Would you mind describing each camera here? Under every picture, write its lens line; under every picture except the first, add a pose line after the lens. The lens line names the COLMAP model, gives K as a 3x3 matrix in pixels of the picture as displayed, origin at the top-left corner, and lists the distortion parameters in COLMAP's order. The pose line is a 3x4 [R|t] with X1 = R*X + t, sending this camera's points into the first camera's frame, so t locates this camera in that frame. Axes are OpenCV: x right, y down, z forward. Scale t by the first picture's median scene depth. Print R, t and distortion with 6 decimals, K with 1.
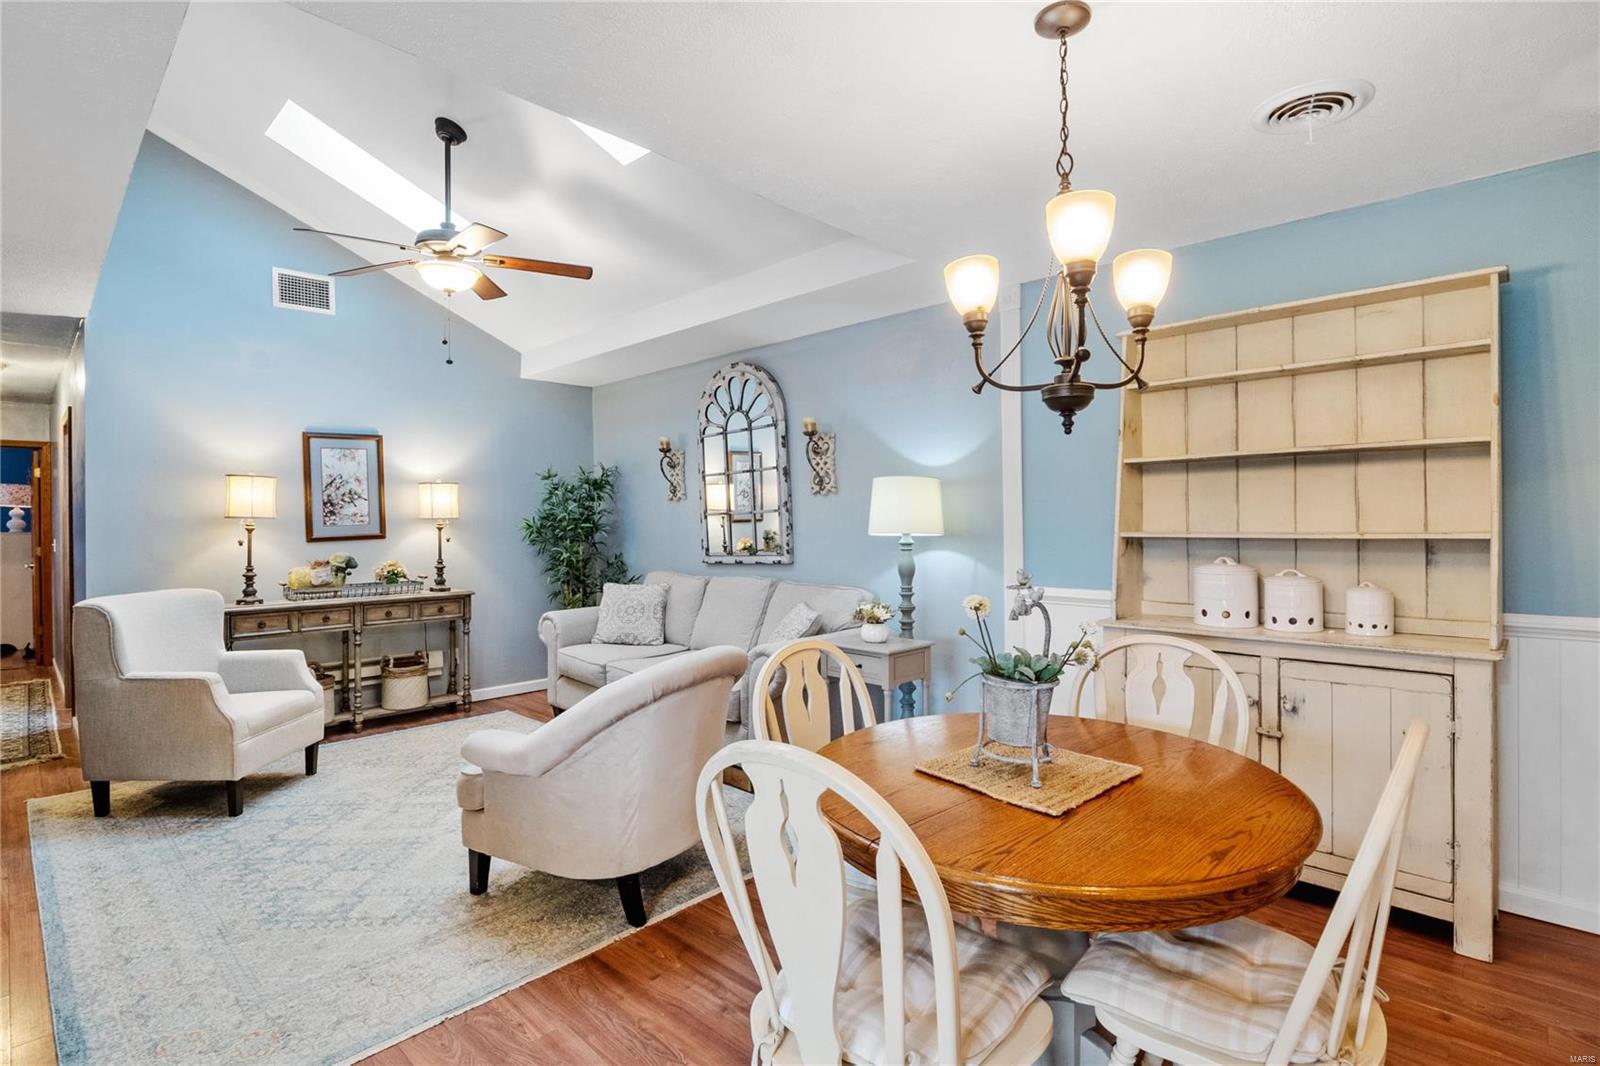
lens RADIAL K [[767.7, 0, 808.3], [0, 767.7, 519.6], [0, 0, 1]] dist [-0.003085, -0.001288]
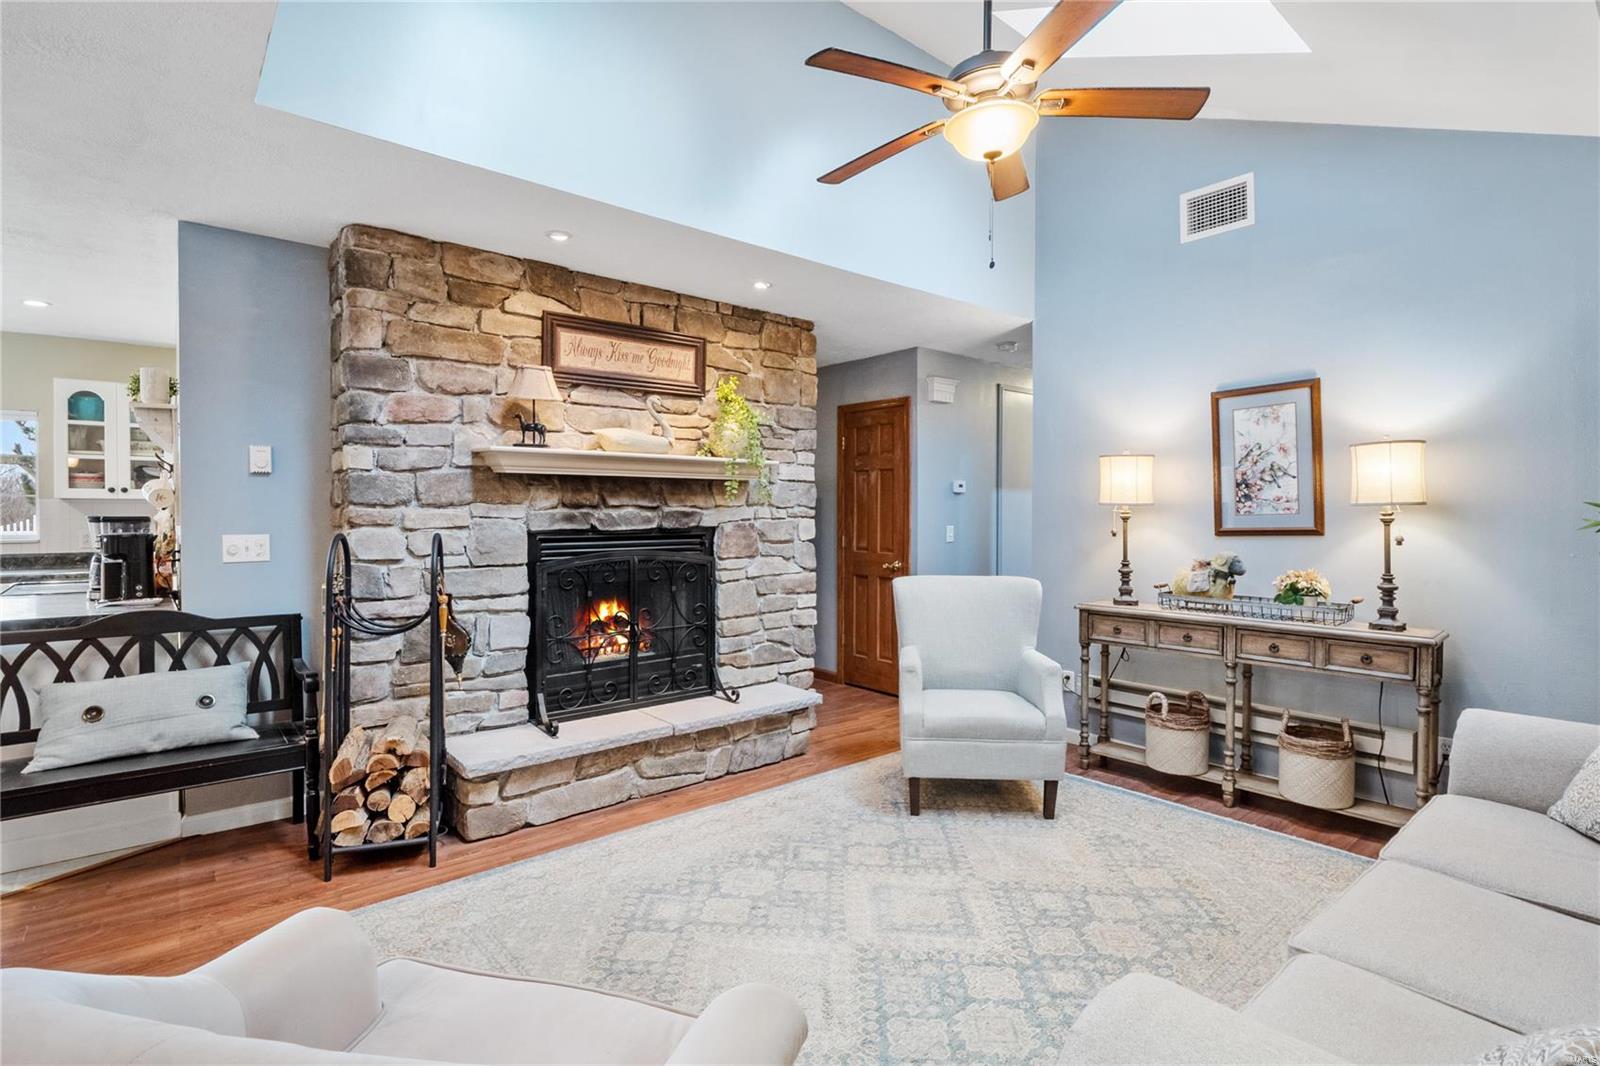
lens RADIAL K [[765.0, 0, 808.7], [0, 765.0, 529.0], [0, 0, 1]] dist [-0.009213, -0.000303]
pose [[-0.098993, 0.026194, -0.994743, 0.159955], [0.000242, 0.999654, 0.026299, 0.002472], [0.995088, 0.002363, -0.098965, 0.731239]]
